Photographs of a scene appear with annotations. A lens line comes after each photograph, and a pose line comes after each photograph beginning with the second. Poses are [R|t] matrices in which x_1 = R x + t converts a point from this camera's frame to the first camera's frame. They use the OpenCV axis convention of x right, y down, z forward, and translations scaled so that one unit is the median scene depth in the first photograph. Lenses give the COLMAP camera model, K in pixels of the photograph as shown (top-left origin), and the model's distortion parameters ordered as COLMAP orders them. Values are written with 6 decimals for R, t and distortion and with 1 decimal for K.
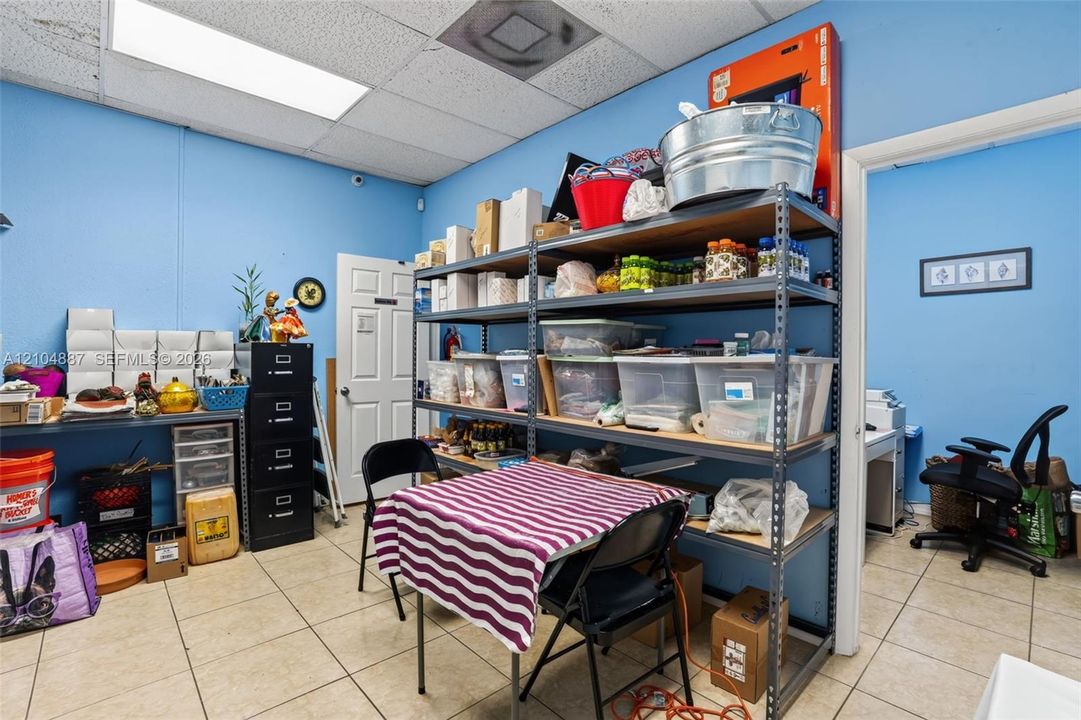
lens RADIAL K [[493.7, 0, 542.2], [0, 493.7, 358.2], [0, 0, 1]] dist [-0.002544, 0.000187]
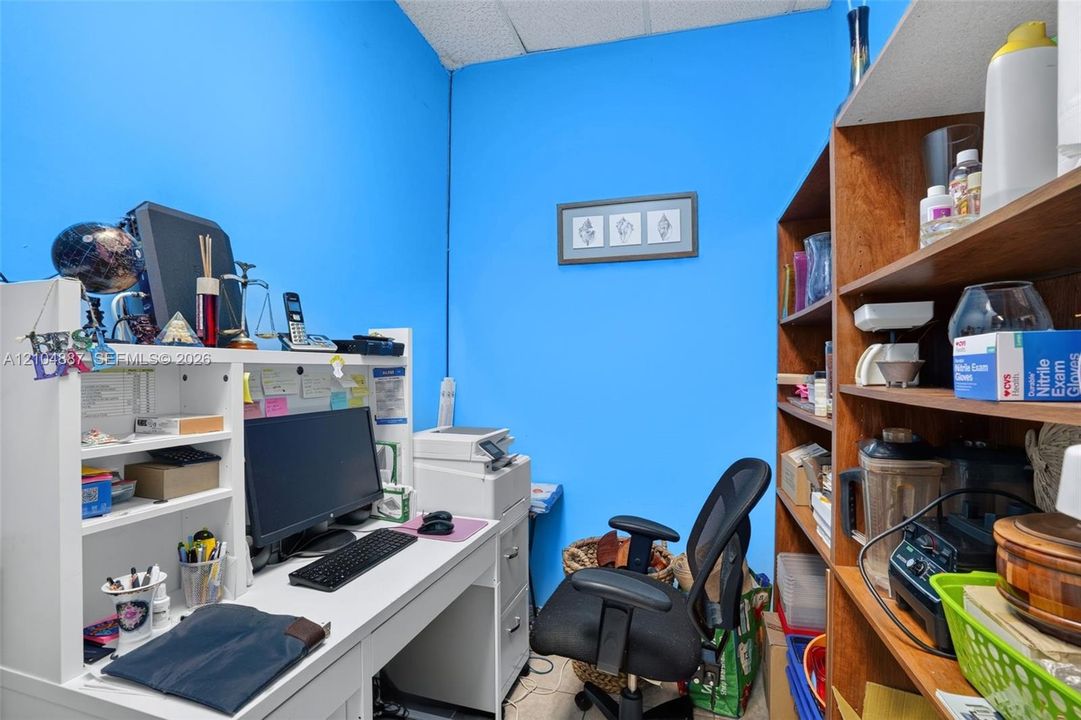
lens RADIAL K [[493.7, 0, 538.5], [0, 493.7, 366.9], [0, 0, 1]] dist [-0.002544, 0.000187]
pose [[0.869349, 0.002872, 0.494191, 0.488382], [0.004983, 0.999881, -0.014576, 0.004666], [-0.494174, 0.015135, 0.869231, 0.537005]]
